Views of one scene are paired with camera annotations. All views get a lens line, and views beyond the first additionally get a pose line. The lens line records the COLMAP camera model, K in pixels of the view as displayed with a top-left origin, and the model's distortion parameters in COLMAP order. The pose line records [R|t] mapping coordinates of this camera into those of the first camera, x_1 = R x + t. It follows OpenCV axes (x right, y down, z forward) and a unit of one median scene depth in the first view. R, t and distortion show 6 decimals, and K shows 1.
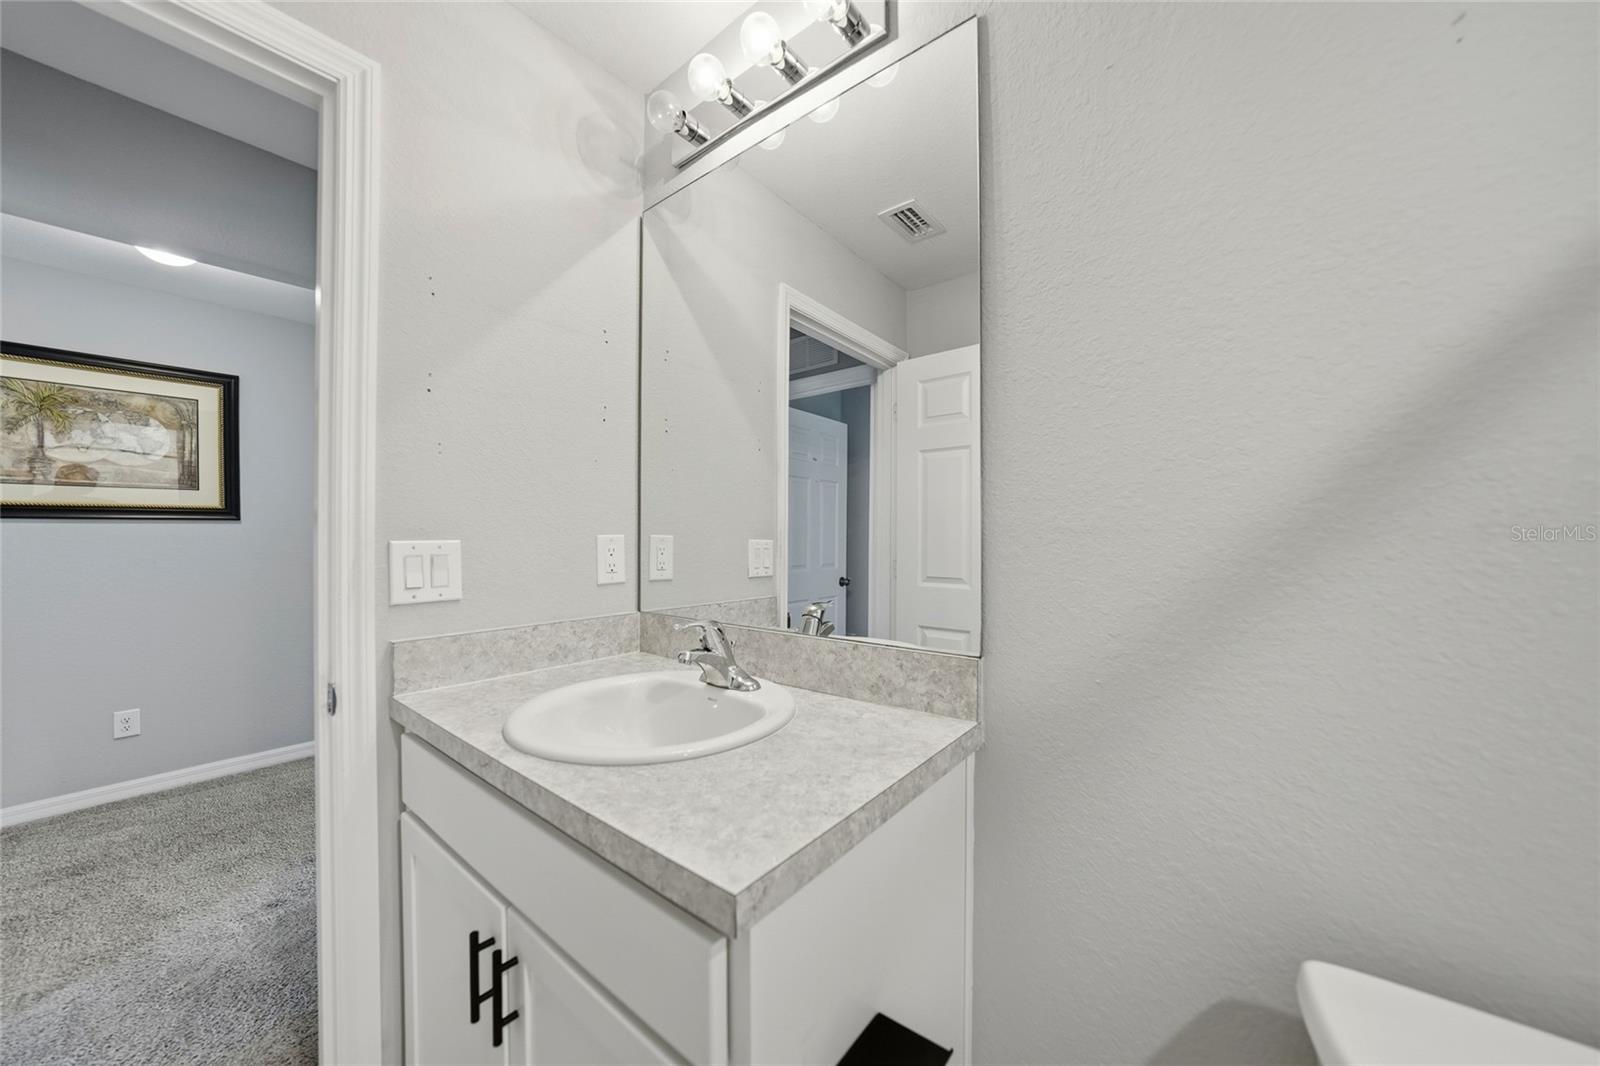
lens RADIAL K [[559.3, 0, 792.7], [0, 559.3, 528.5], [0, 0, 1]] dist [-0.003316, 0.000036]
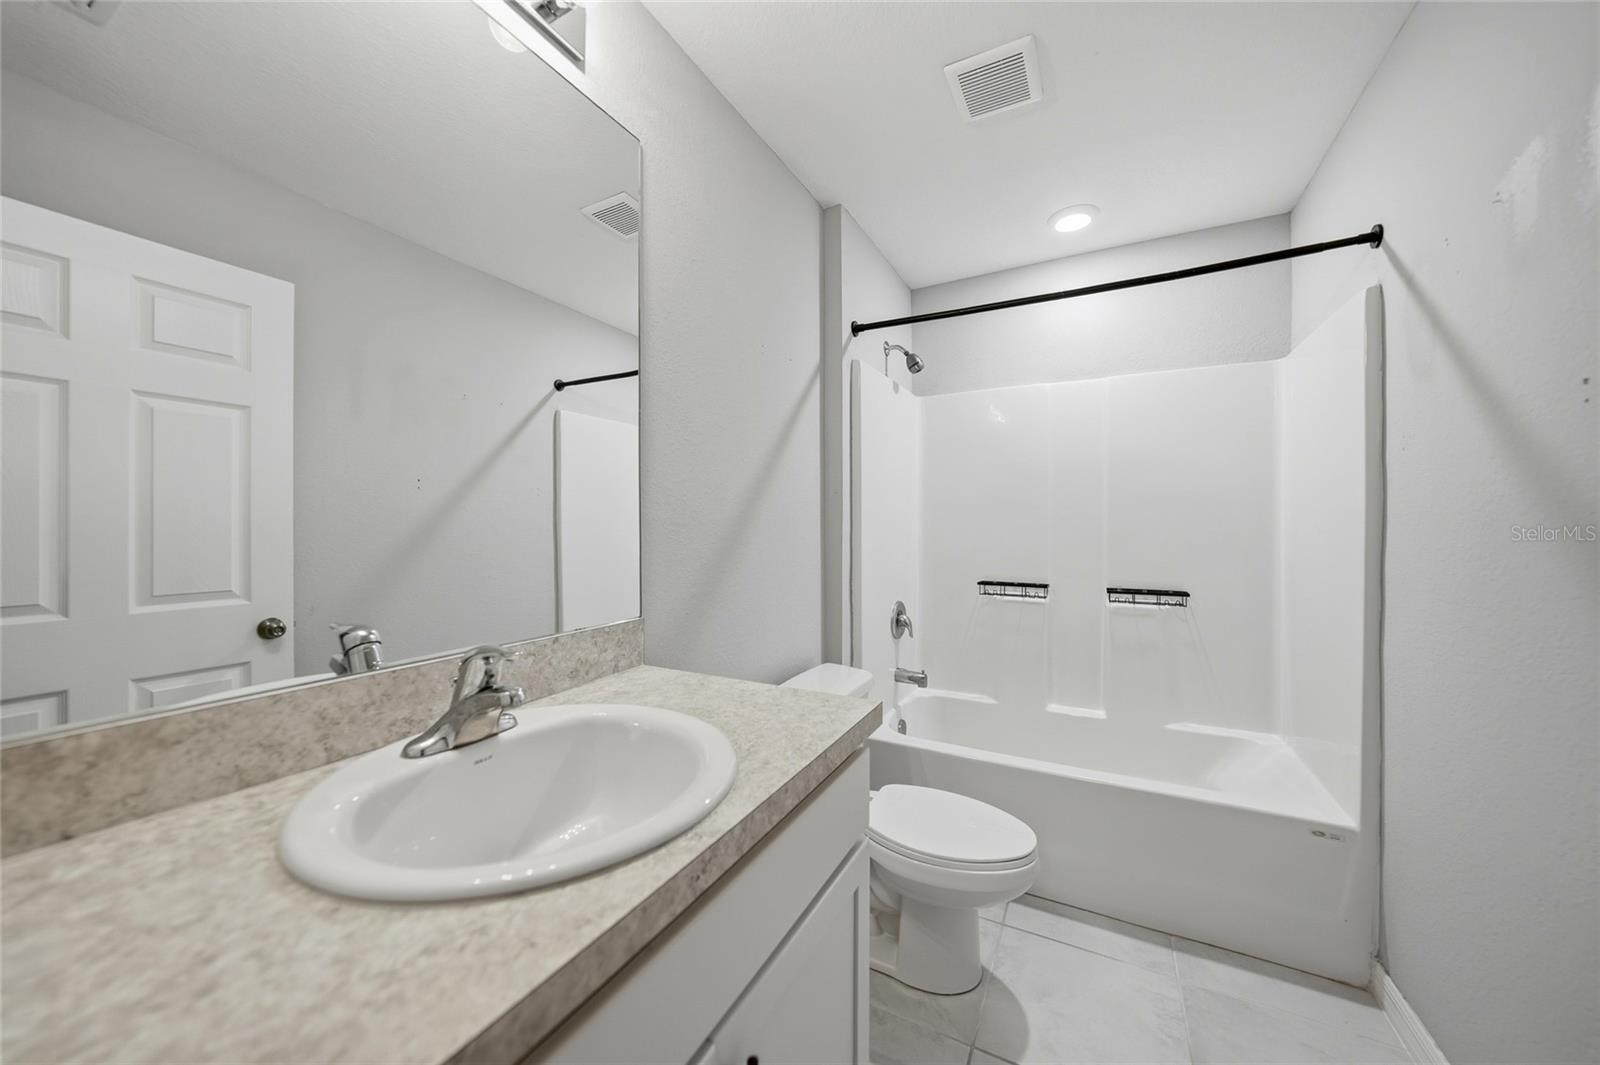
lens RADIAL K [[559.3, 0, 795.5], [0, 559.3, 534.6], [0, 0, 1]] dist [-0.003316, 0.000036]
pose [[-0.192340, -0.005292, 0.981314, -1.009978], [-0.007066, 0.999967, 0.004008, 0.022492], [-0.981303, -0.006163, -0.192371, 0.849011]]
